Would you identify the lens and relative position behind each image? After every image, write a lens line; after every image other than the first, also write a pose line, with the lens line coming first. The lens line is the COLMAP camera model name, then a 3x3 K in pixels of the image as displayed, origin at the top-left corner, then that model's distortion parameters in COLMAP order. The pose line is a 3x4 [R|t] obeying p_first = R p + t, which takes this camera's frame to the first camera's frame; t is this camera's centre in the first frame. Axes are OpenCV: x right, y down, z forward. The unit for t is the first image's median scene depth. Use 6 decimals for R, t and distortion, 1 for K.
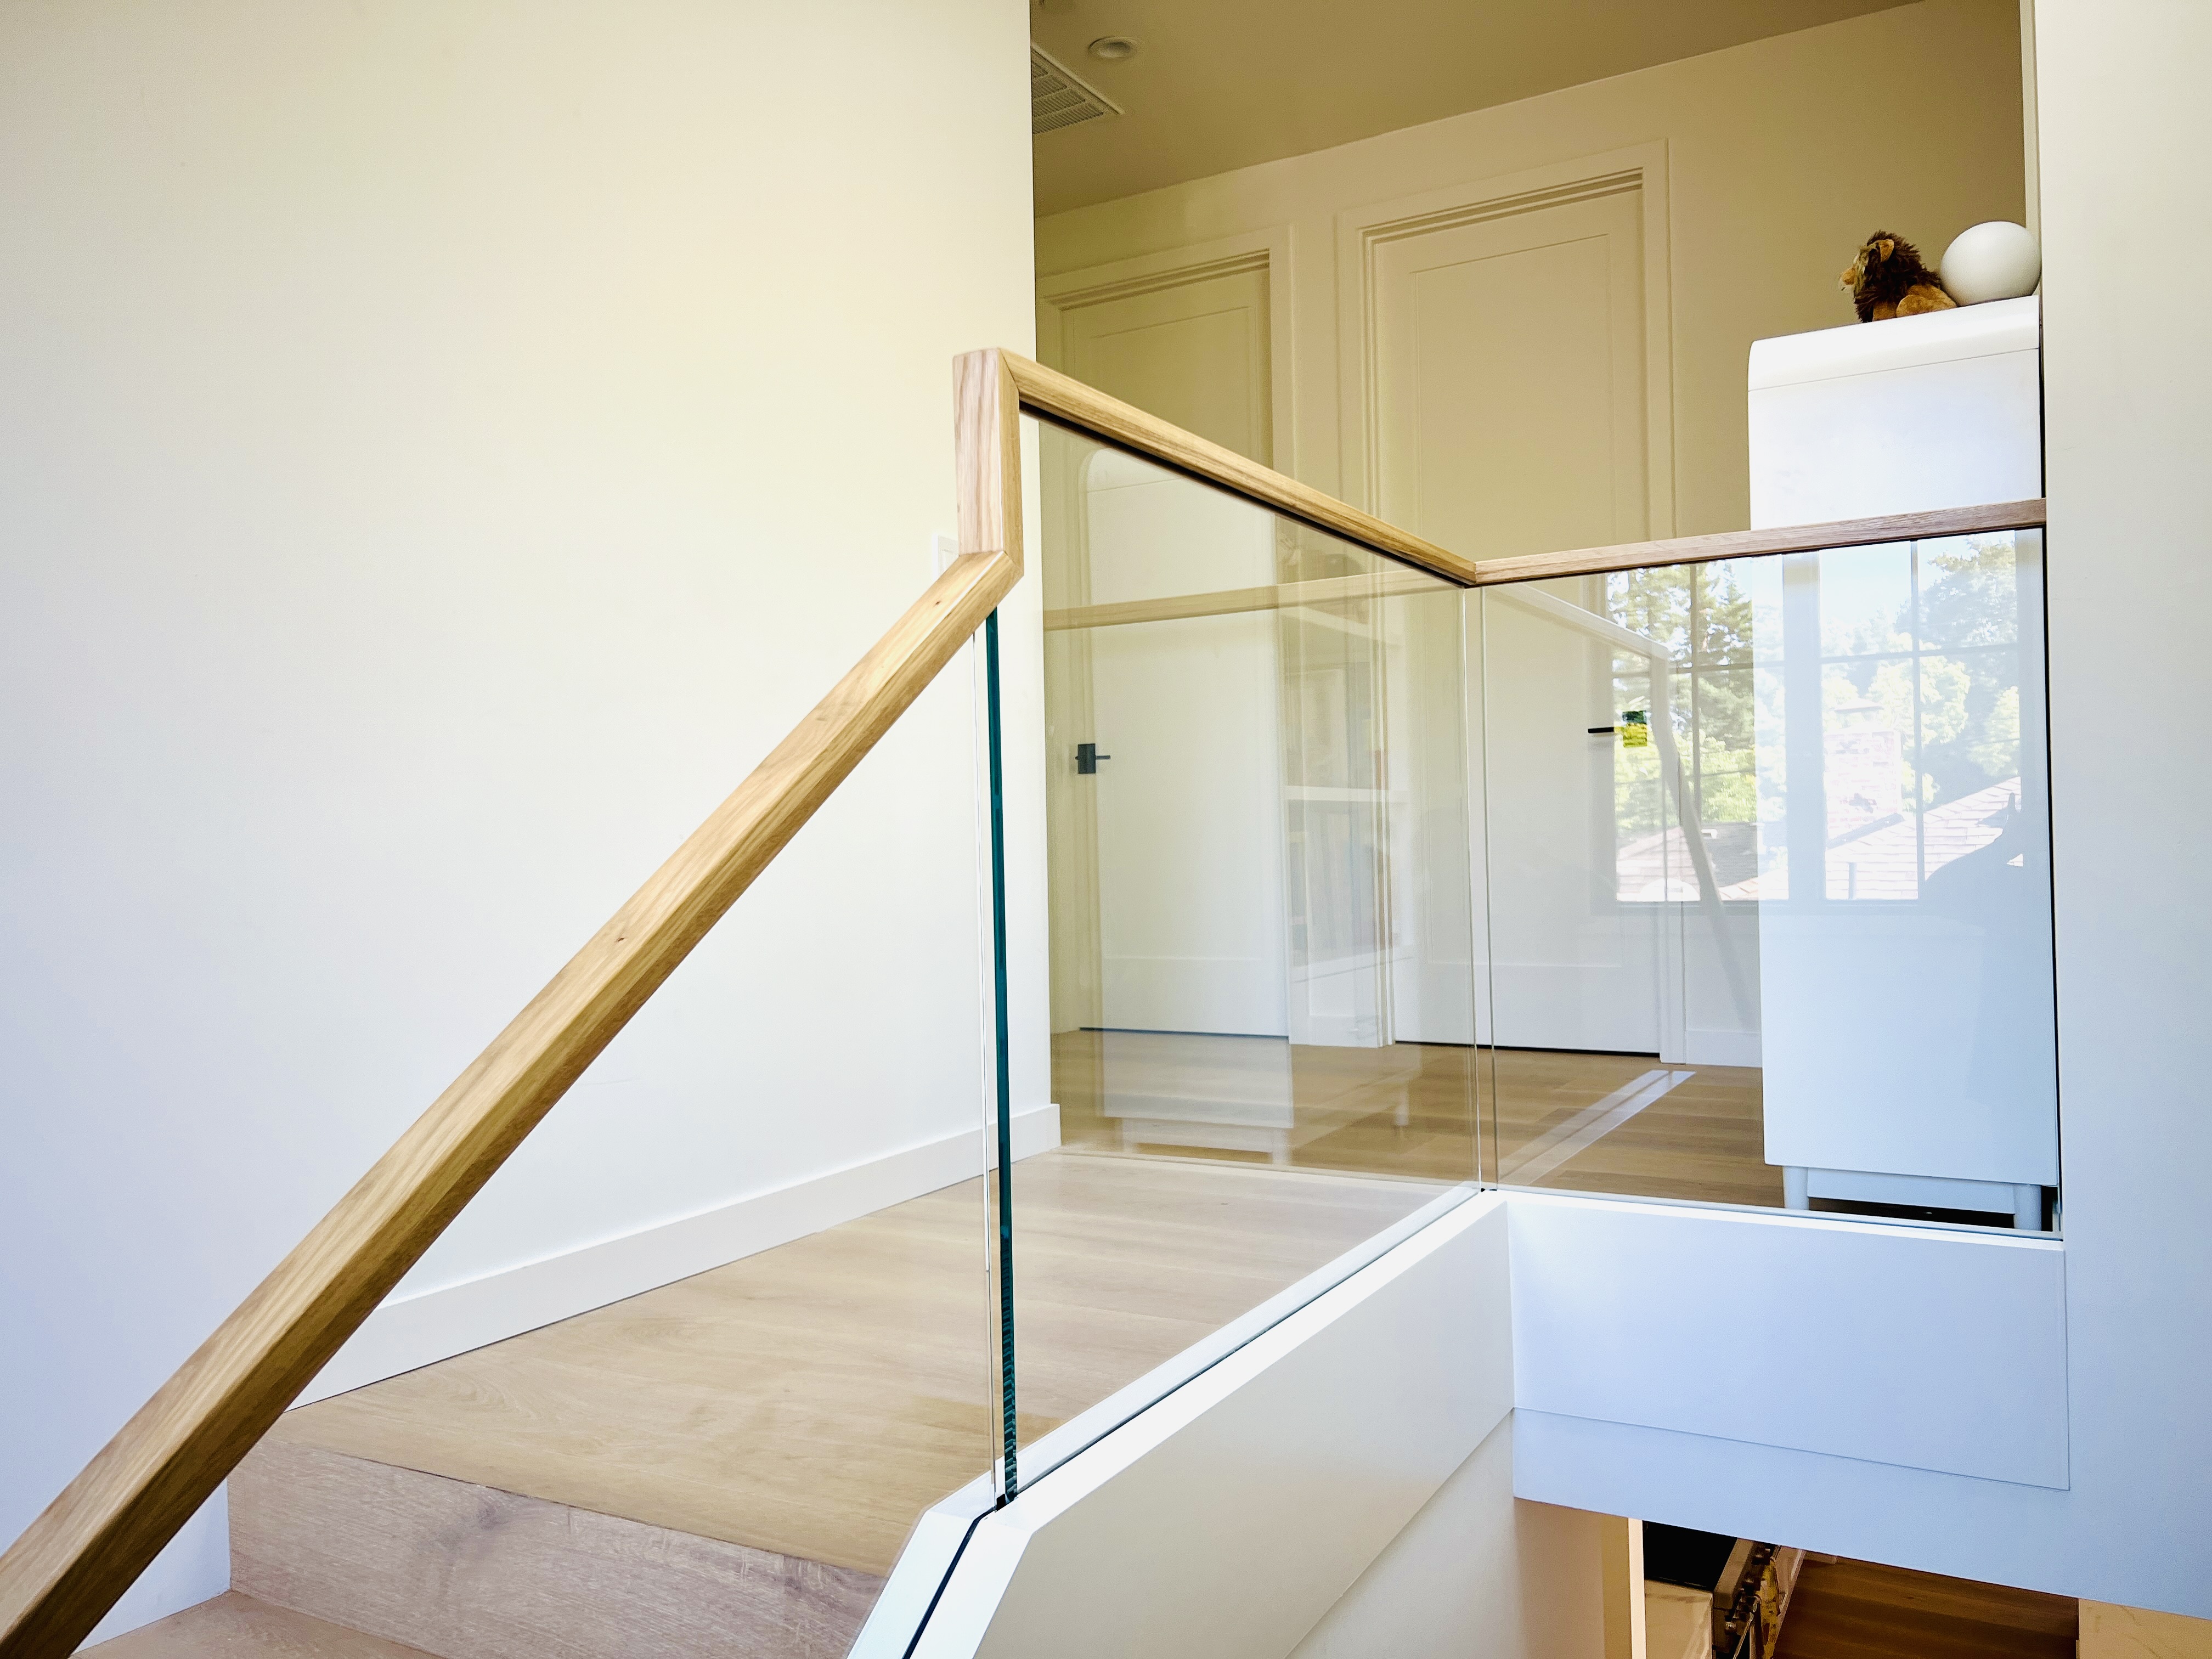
lens RADIAL K [[1636.0, 0, 1106.0], [0, 1636.0, 829.5], [0, 0, 1]] dist [-0.002011, -0.002380]
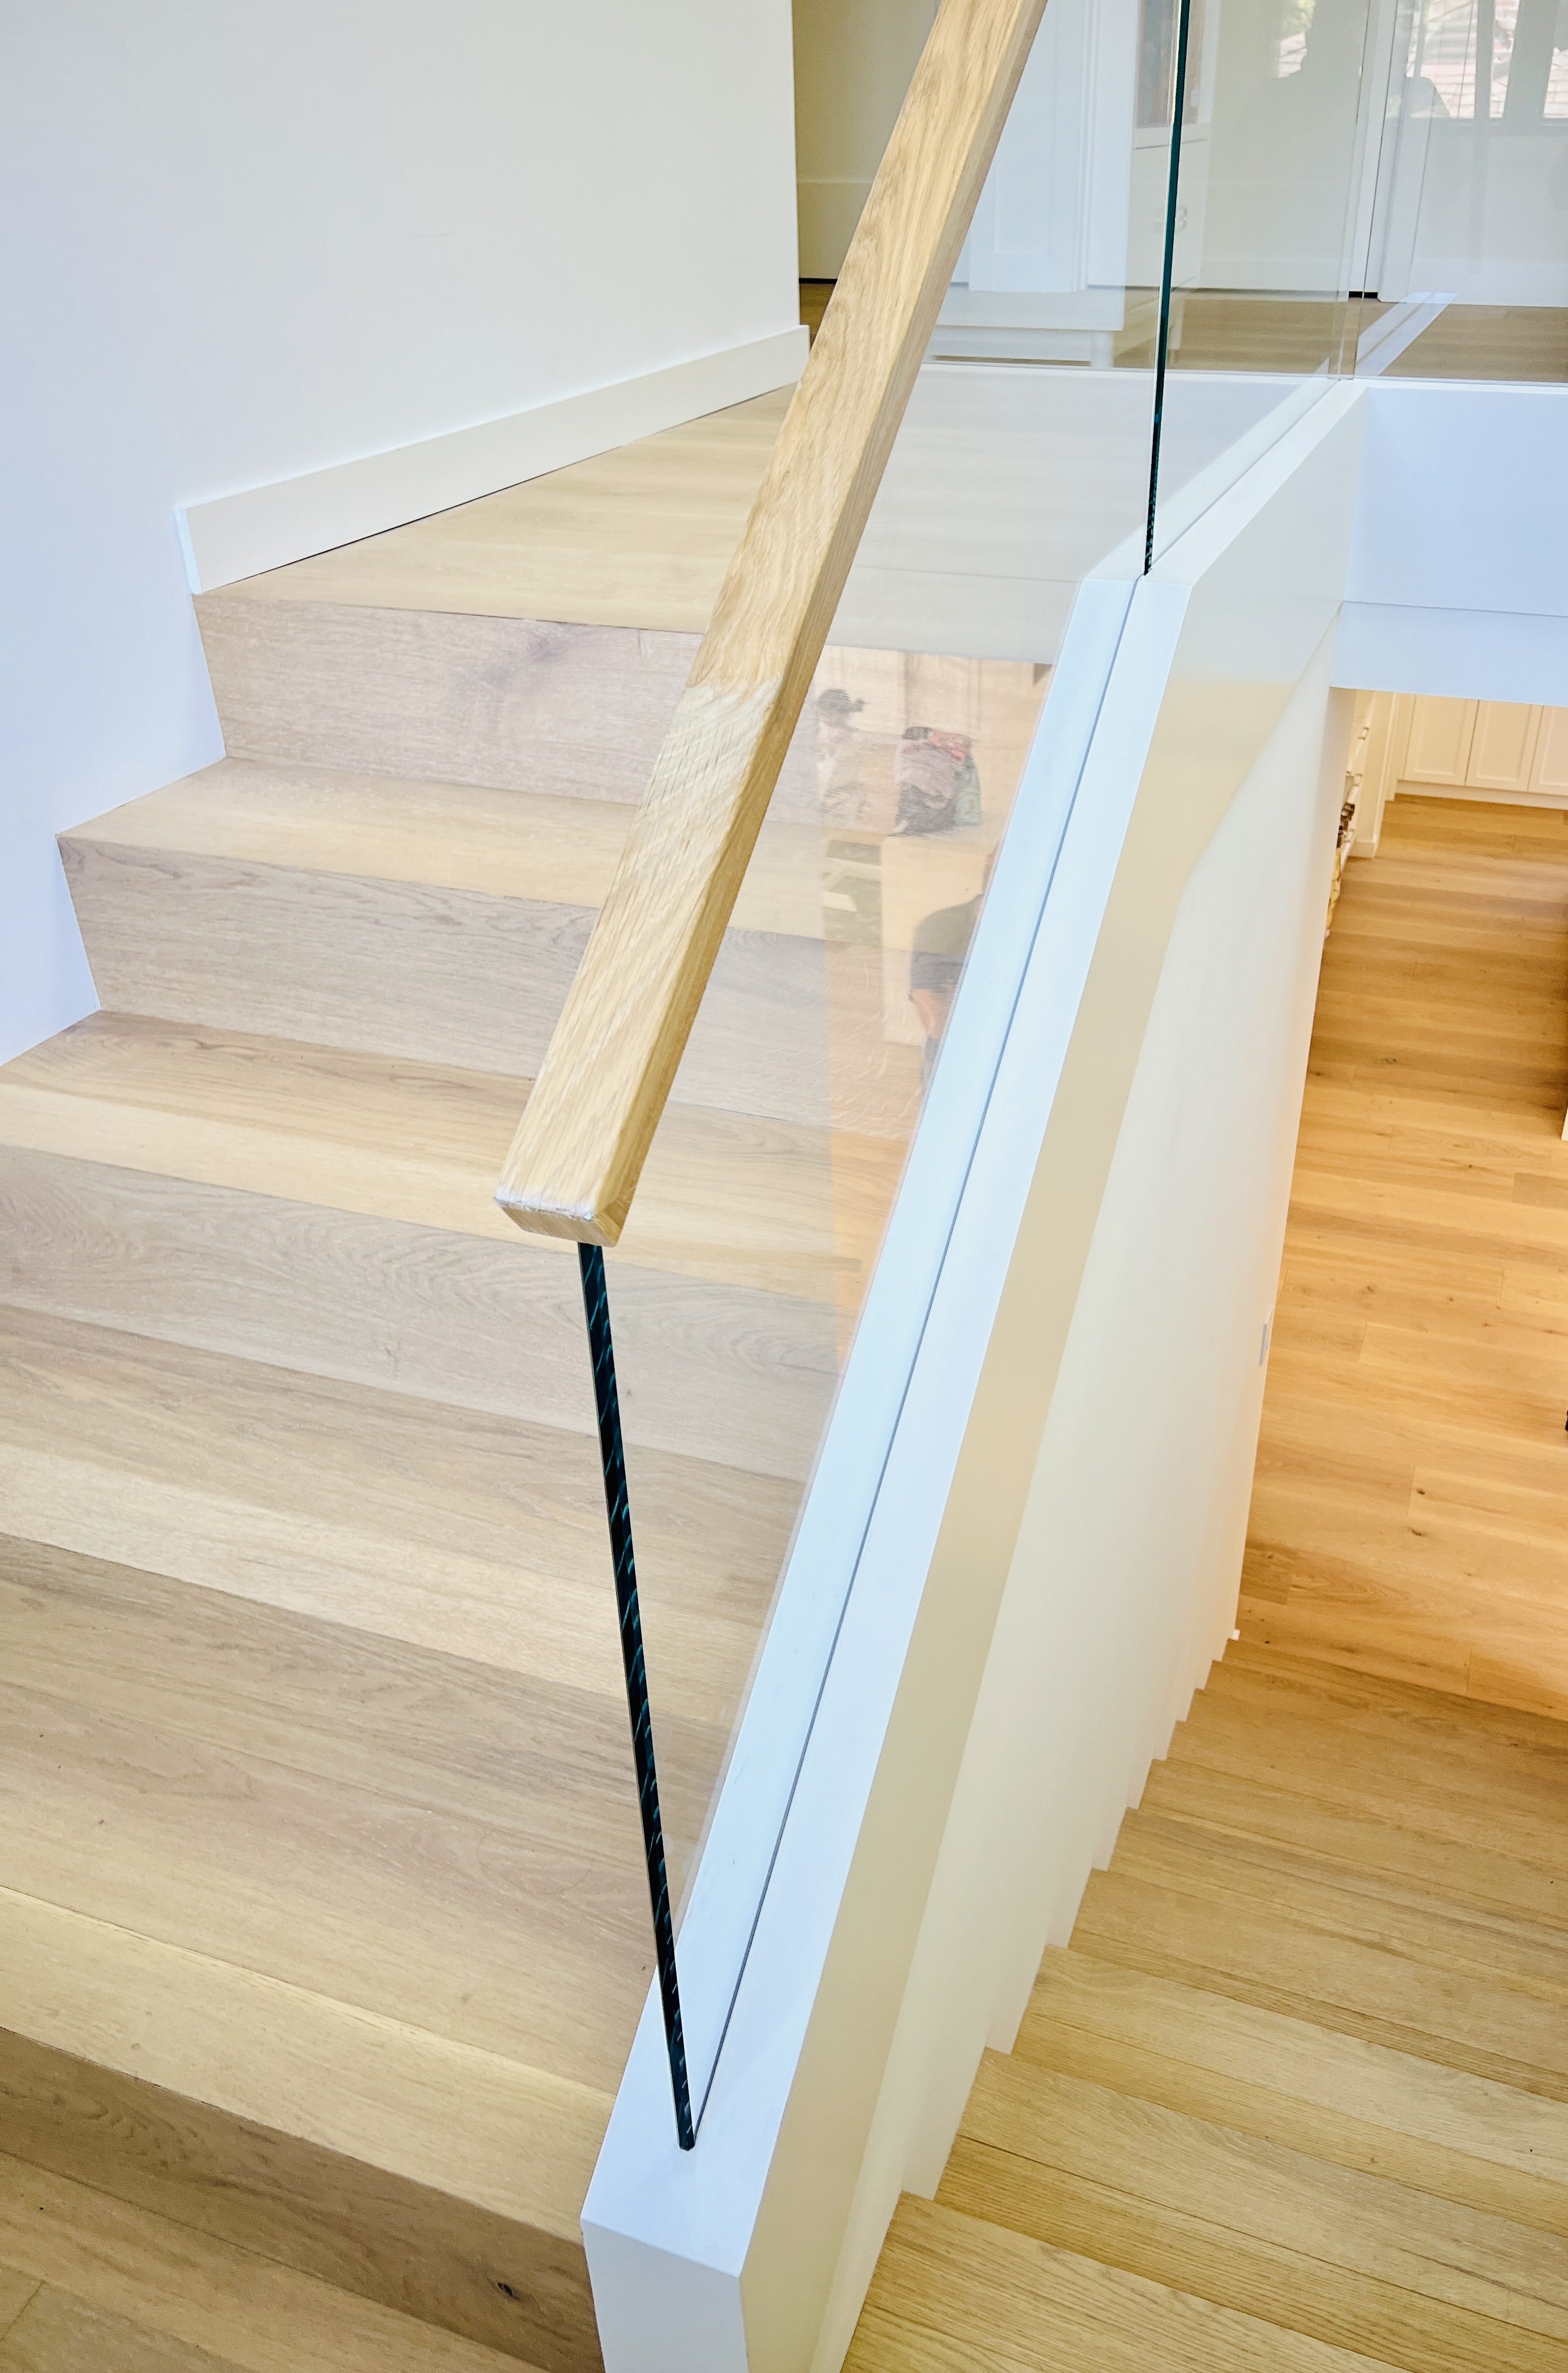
lens RADIAL K [[1808.9, 0, 784.0], [0, 1808.9, 1186.5], [0, 0, 1]] dist [-0.016685, -0.003125]
pose [[0.985513, -0.069865, 0.154539, -0.408235], [-0.018677, 0.860959, 0.508331, 0.130106], [-0.168567, -0.503853, 0.847182, -0.134220]]
